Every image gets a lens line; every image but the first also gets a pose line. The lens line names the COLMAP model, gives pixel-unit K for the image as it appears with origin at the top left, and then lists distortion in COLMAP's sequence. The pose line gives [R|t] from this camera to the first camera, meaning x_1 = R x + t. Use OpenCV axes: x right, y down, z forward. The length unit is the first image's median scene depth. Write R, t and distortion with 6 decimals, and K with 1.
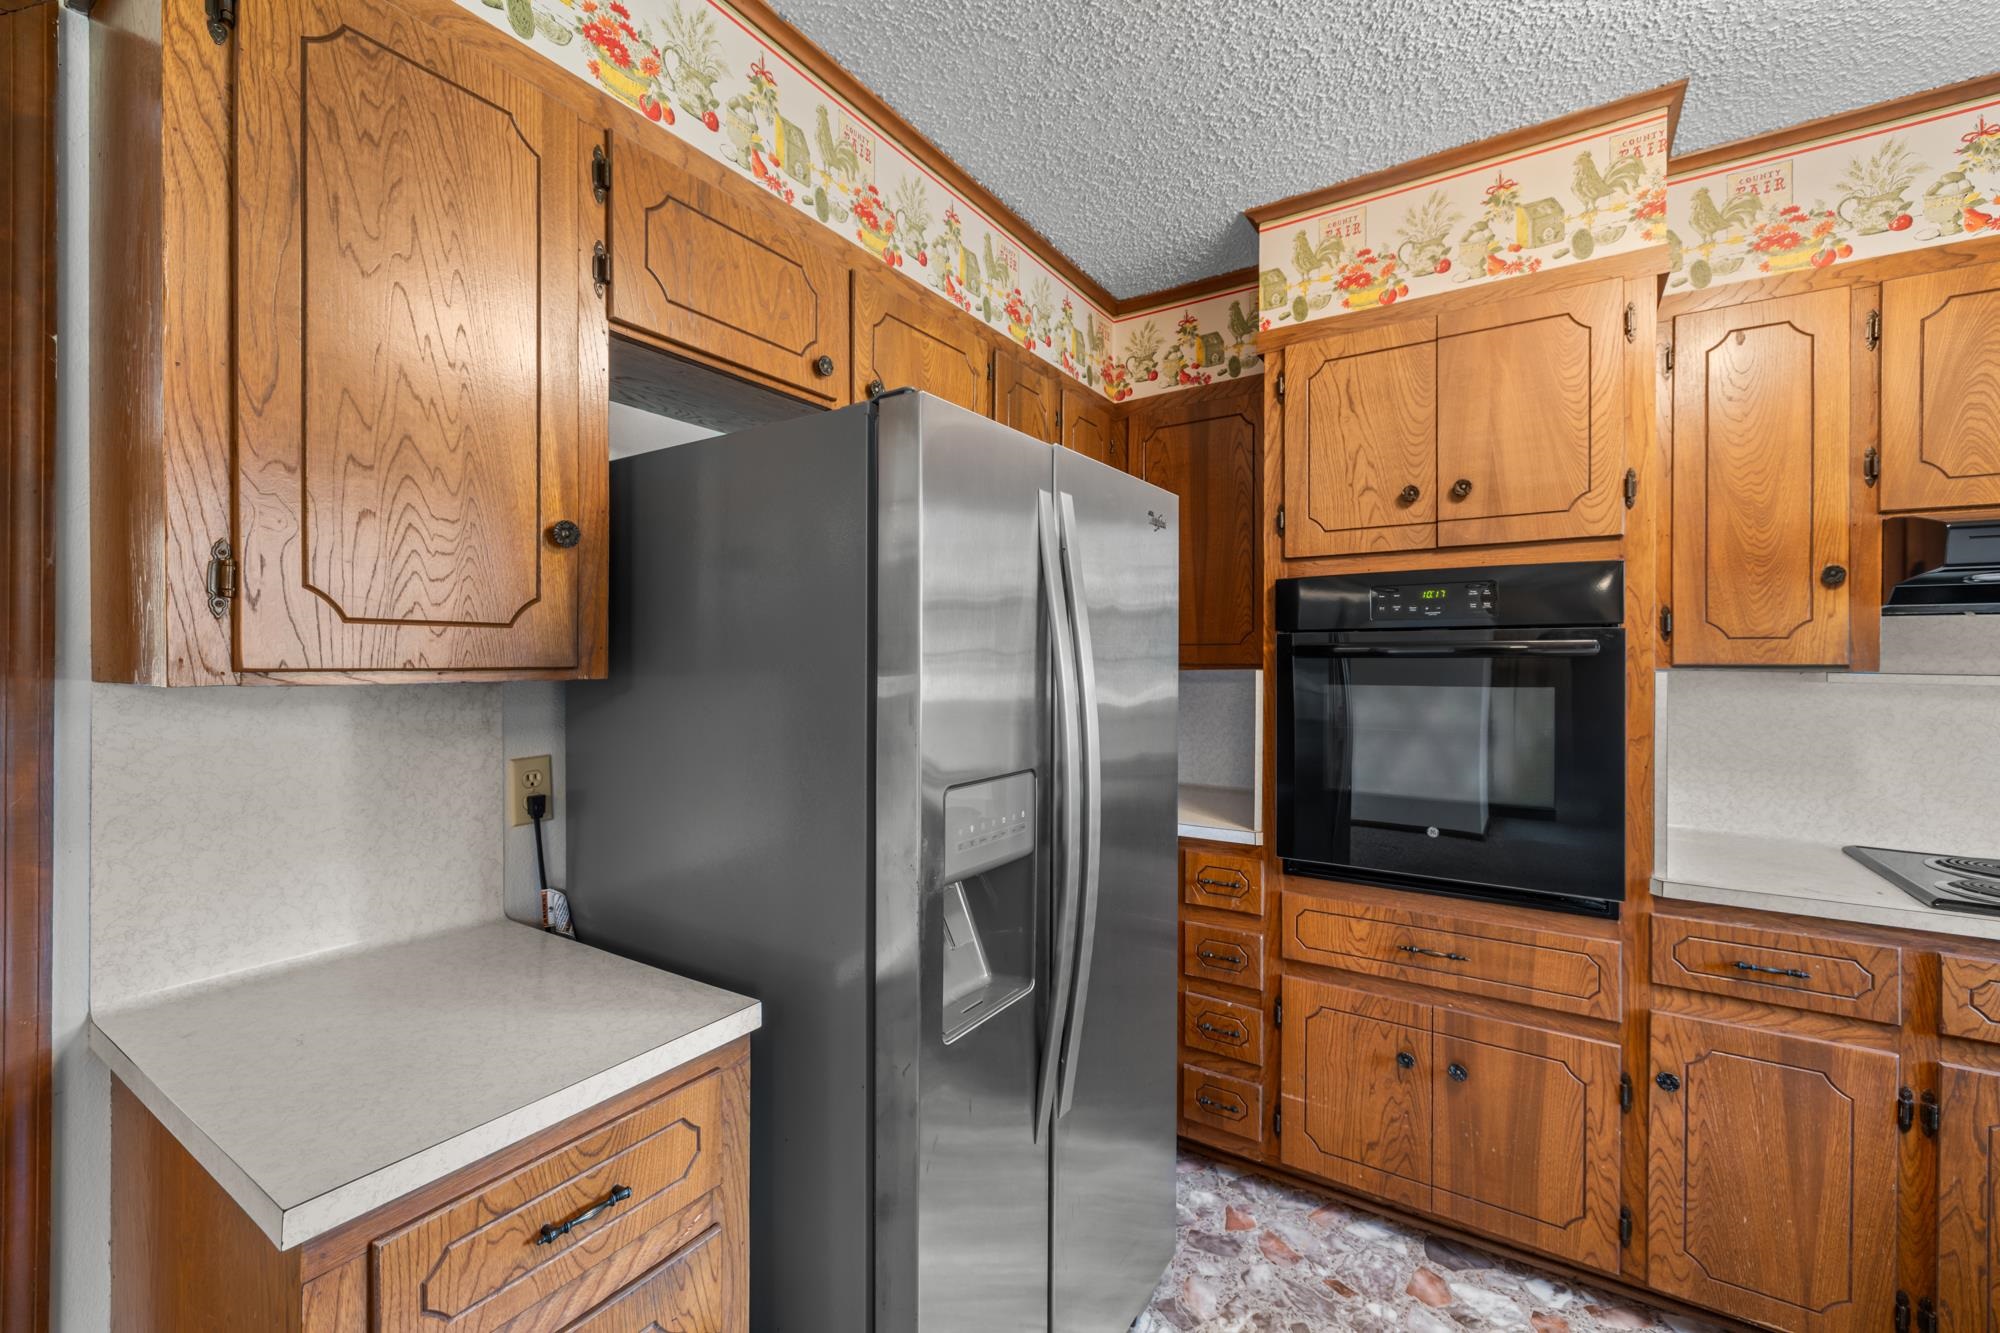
lens RADIAL K [[849.0, 0, 965.4], [0, 849.0, 662.2], [0, 0, 1]] dist [0.001500, 0.000500]
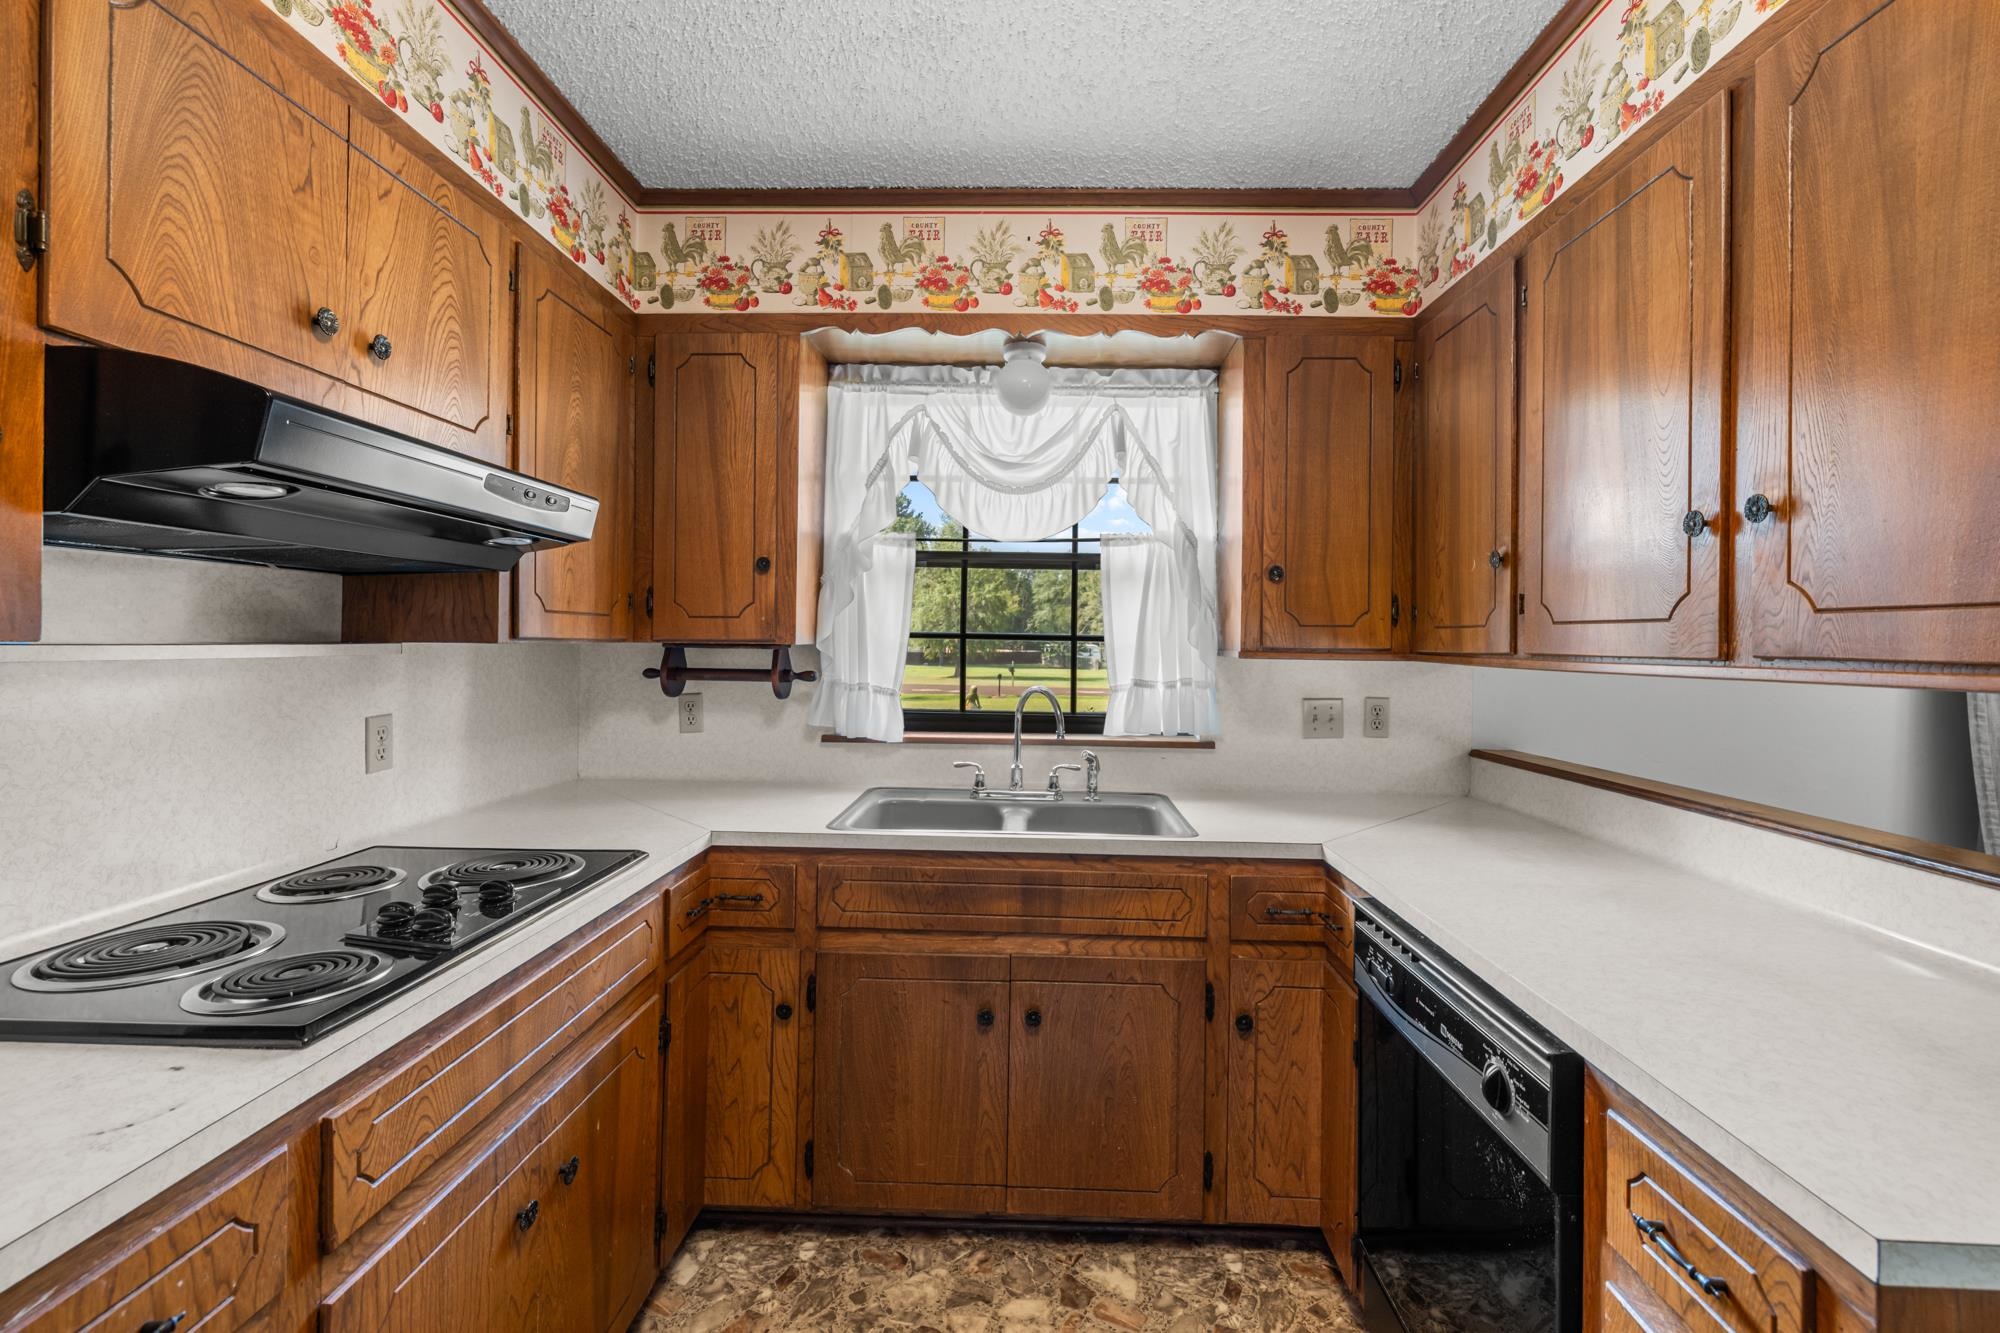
lens RADIAL K [[851.6, 0, 1003.2], [0, 851.6, 631.4], [0, 0, 1]] dist [0.000236, -0.000070]
pose [[-0.542763, -0.004729, 0.839873, 0.314584], [-0.011610, 0.999931, -0.001873, -0.000037], [-0.839806, -0.010768, -0.542780, 0.742568]]
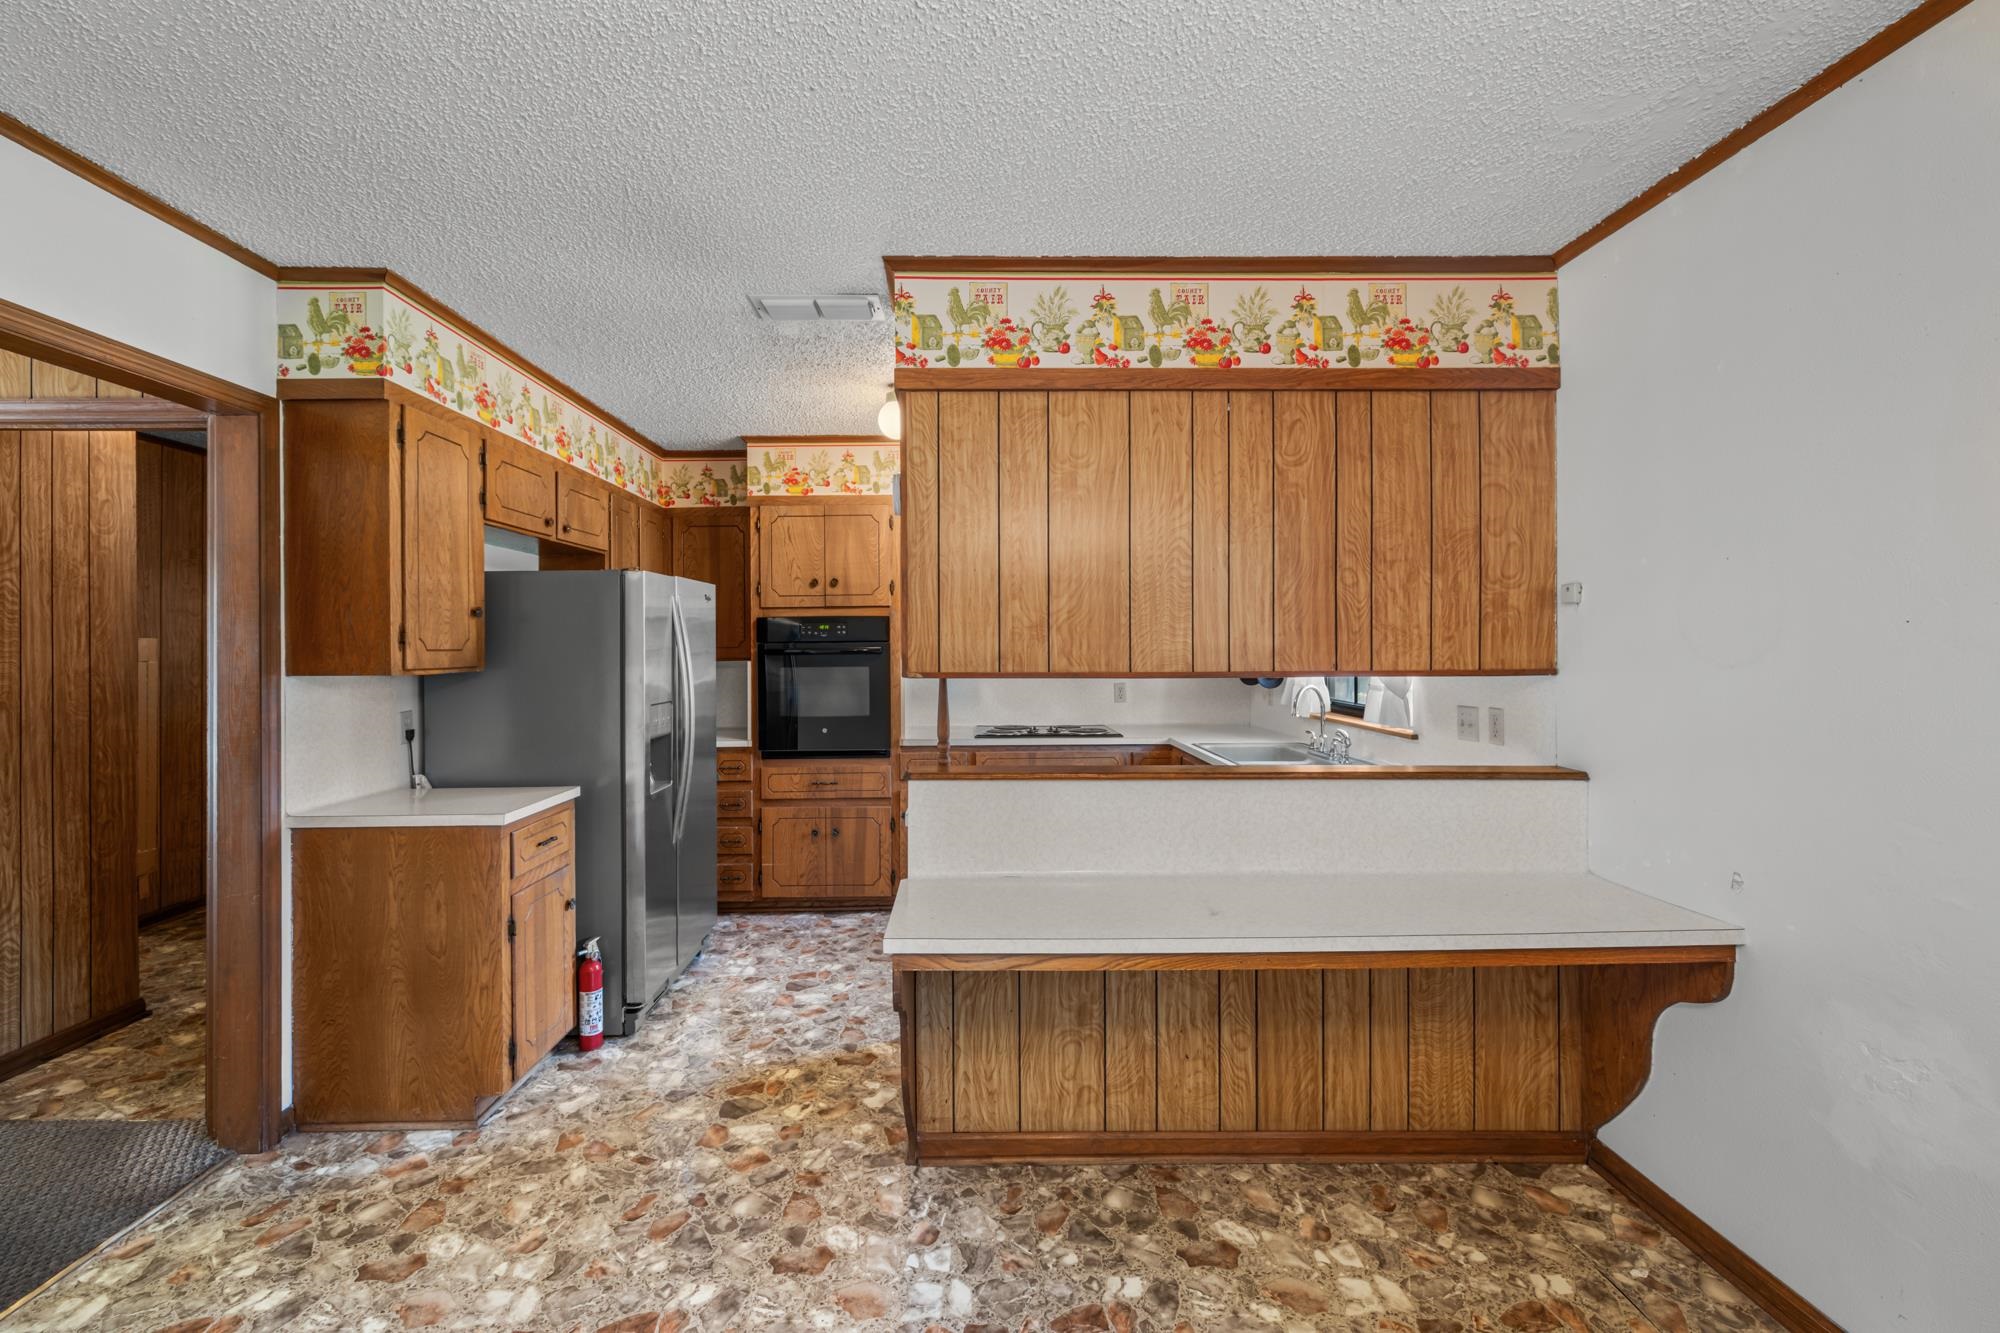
lens RADIAL K [[837.4, 0, 992.0], [0, 837.4, 647.4], [0, 0, 1]] dist [-0.000440, -0.000014]
pose [[0.805540, -0.008074, 0.592486, -0.435338], [0.010146, 0.999949, -0.000168, -0.020733], [-0.592454, 0.006147, 0.805581, -1.119530]]
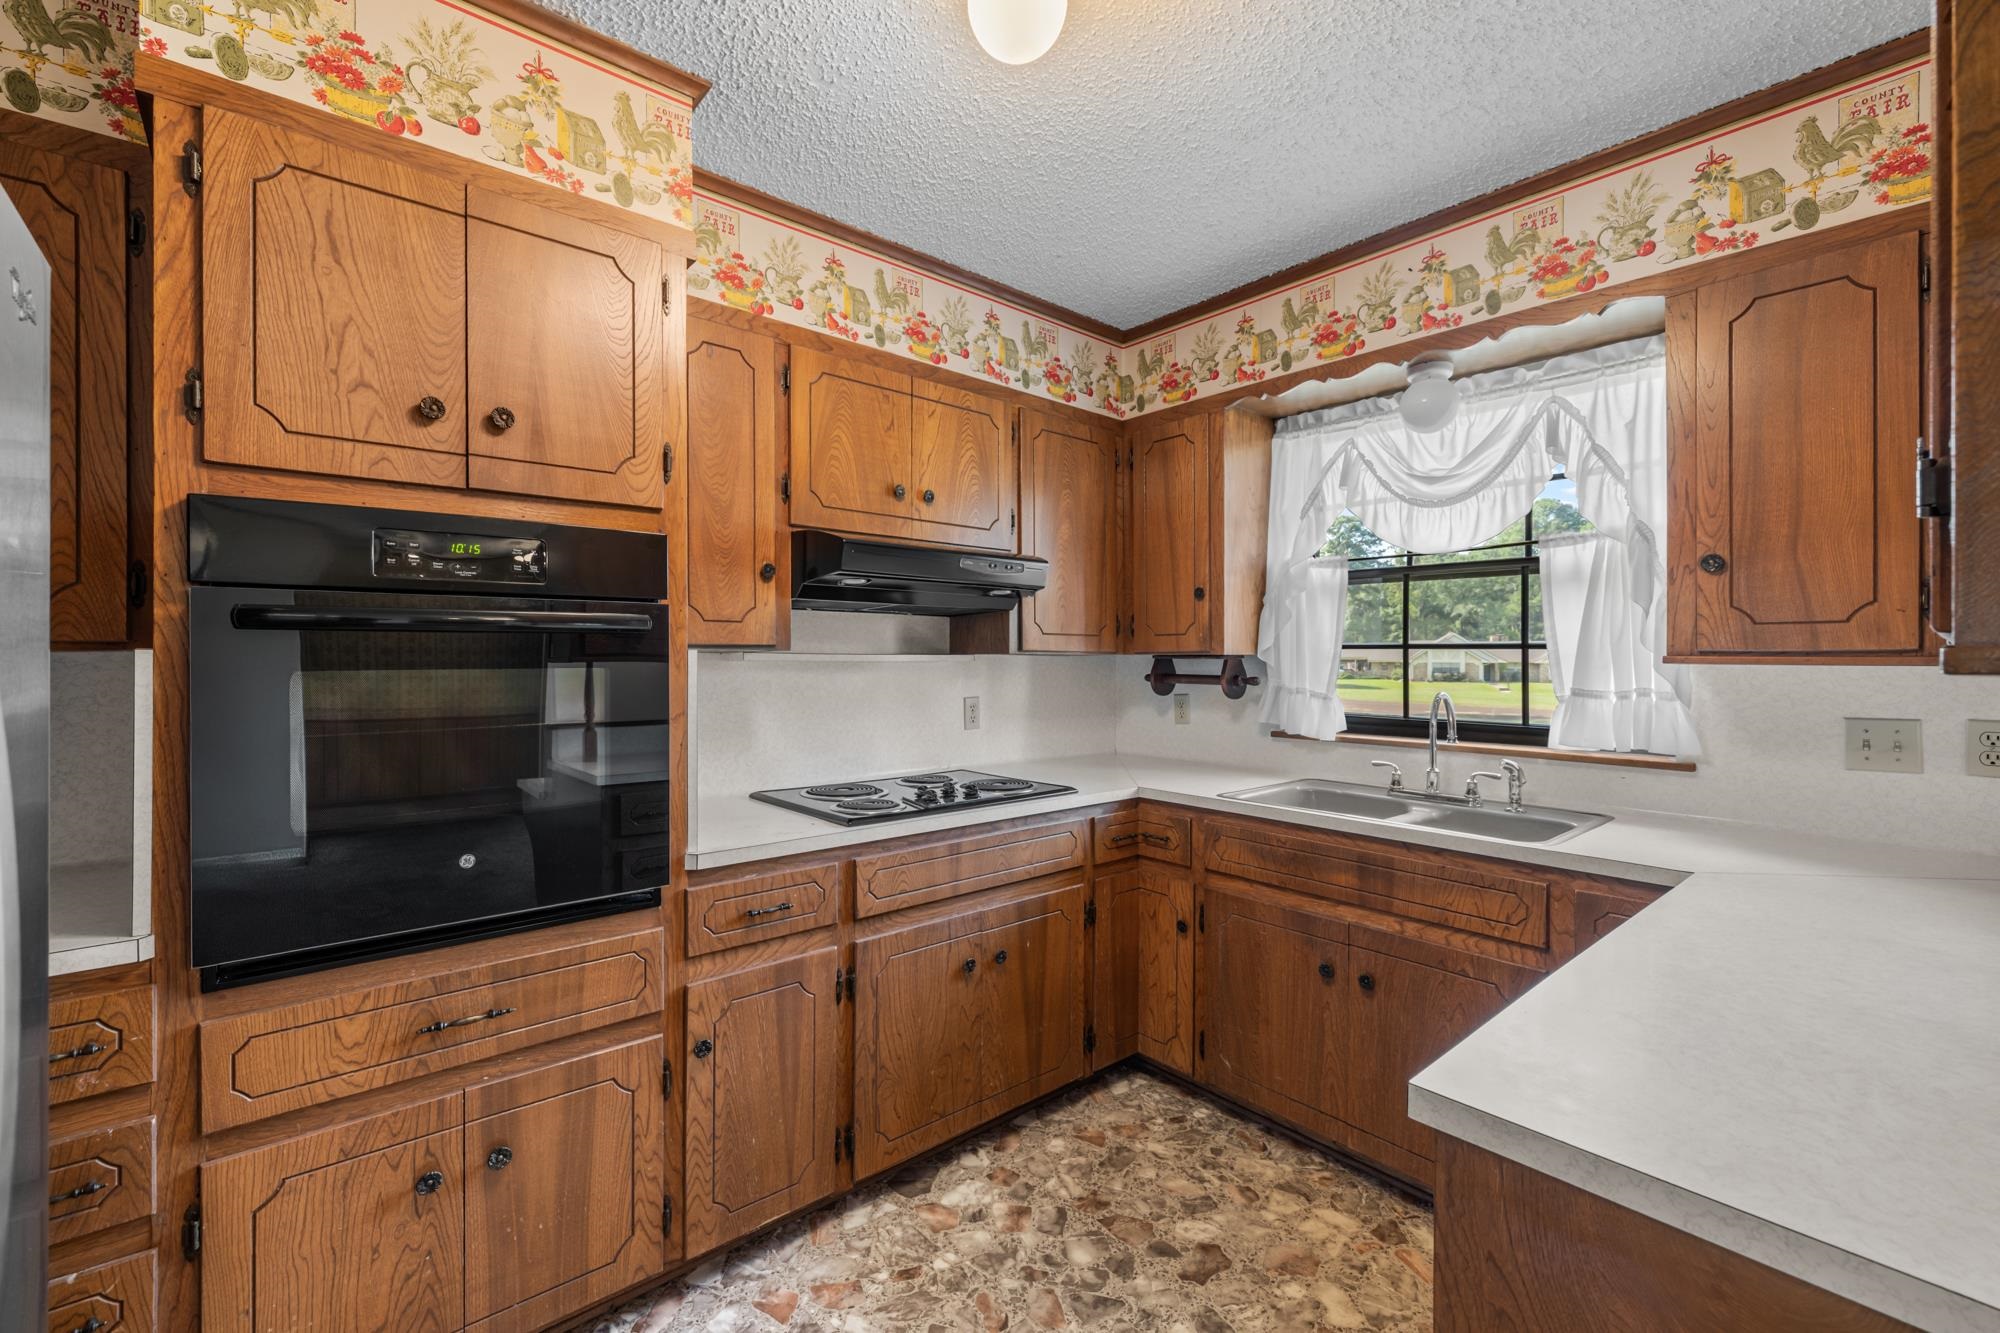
lens RADIAL K [[844.8, 0, 1004.3], [0, 844.8, 655.0], [0, 0, 1]] dist [-0.000035, -0.000118]
pose [[0.251435, -0.001962, 0.967872, -0.061613], [0.003477, 0.999993, 0.001123, 0.016564], [-0.967868, 0.003083, 0.251440, 0.351304]]
